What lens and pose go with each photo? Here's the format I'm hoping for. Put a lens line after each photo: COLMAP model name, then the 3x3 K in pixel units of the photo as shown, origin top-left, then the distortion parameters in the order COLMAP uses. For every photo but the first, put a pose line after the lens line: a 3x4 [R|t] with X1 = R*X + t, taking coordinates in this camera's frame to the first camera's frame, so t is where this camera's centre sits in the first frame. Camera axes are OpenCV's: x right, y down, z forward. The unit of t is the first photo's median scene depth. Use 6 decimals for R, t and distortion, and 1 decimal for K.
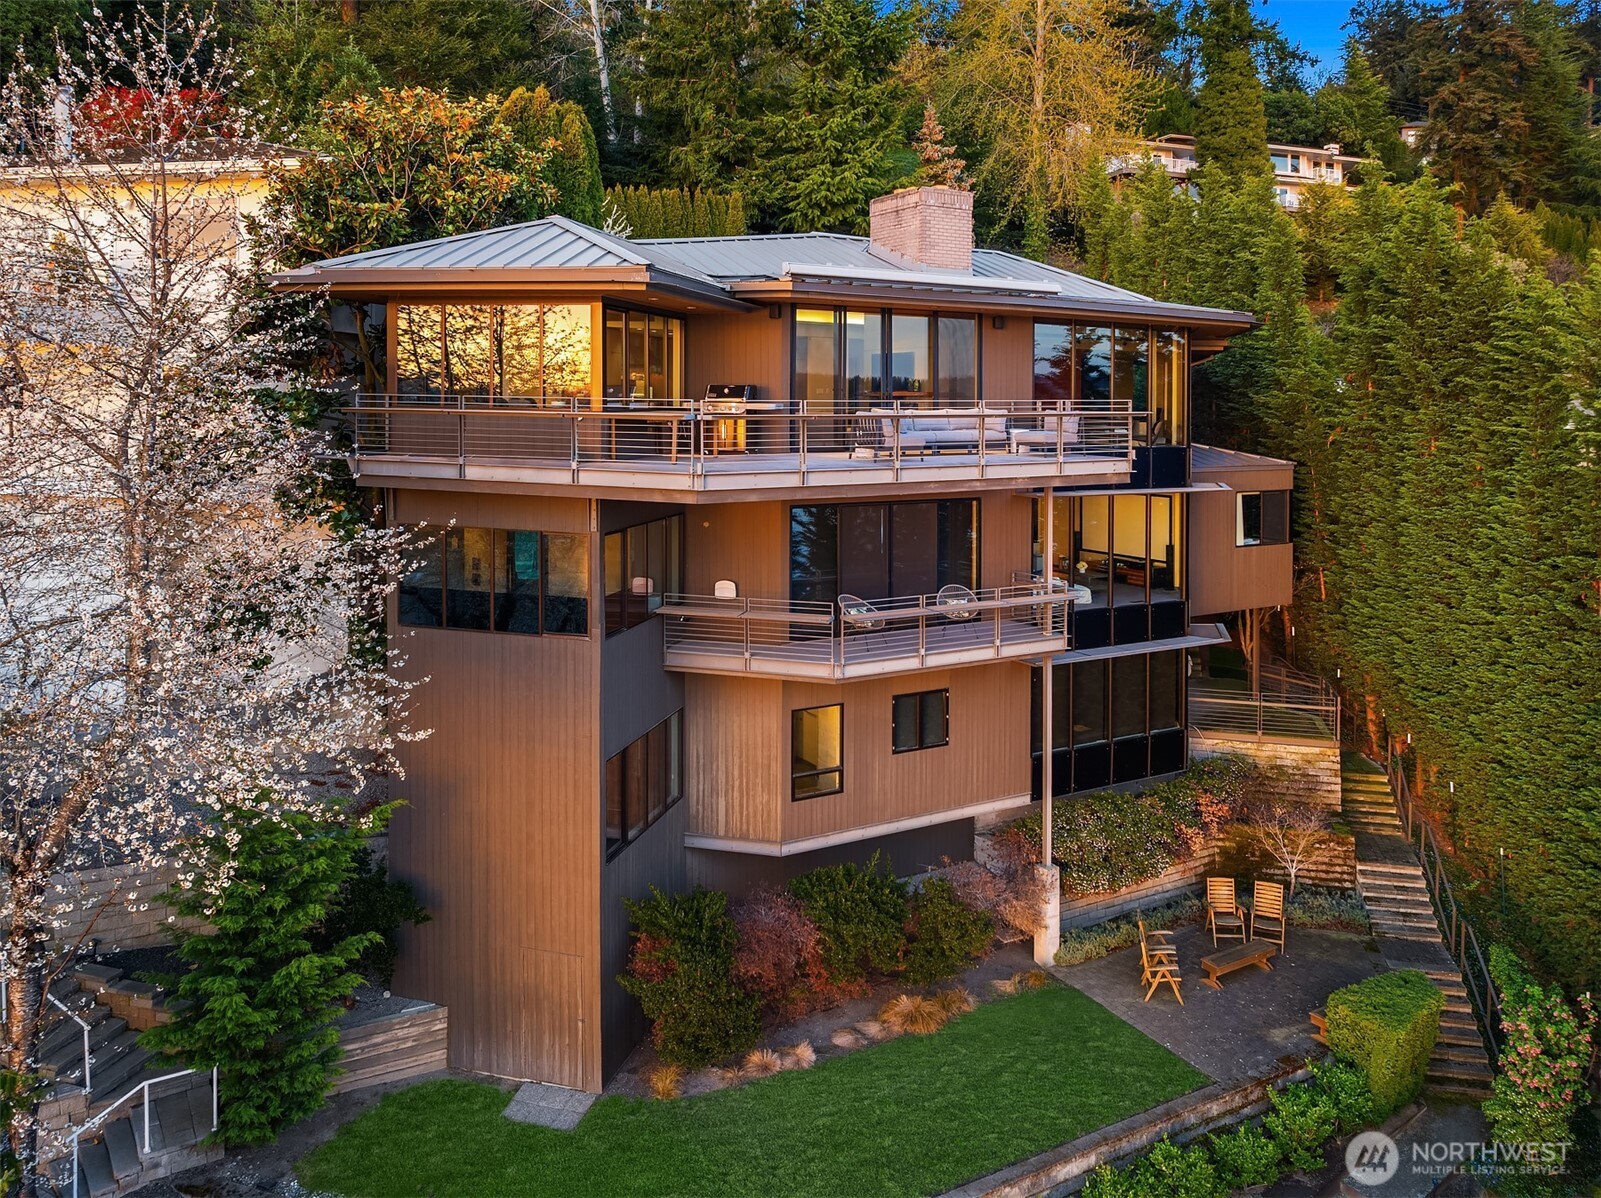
lens RADIAL K [[1098.1, 0, 799.6], [0, 1098.1, 385.3], [0, 0, 1]] dist [-0.019862, -0.003452]
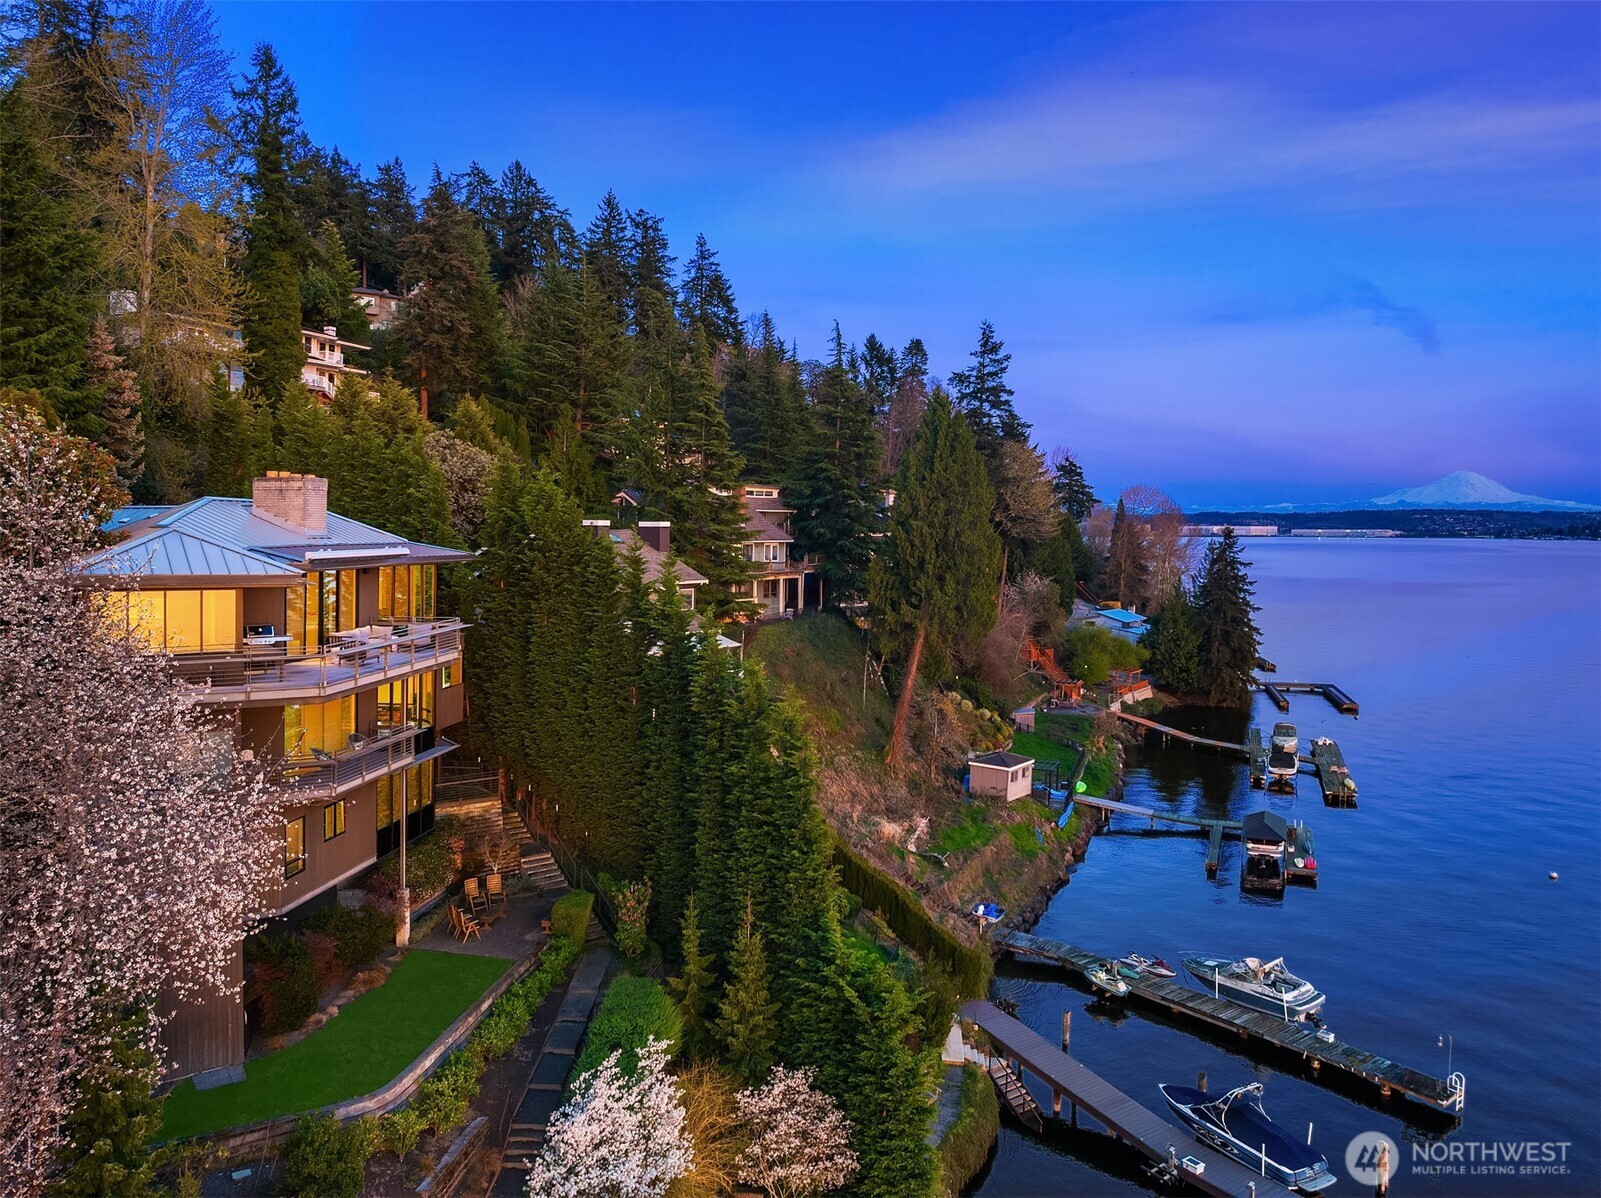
lens RADIAL K [[1118.5, 0, 800.5], [0, 1118.5, 599.0], [0, 0, 1]] dist [-0.001822, -0.001883]
pose [[0.594805, -0.045568, 0.802578, -0.648521], [-0.023794, 0.996957, 0.074238, -0.128593], [-0.803518, -0.063254, 0.591910, -0.415058]]
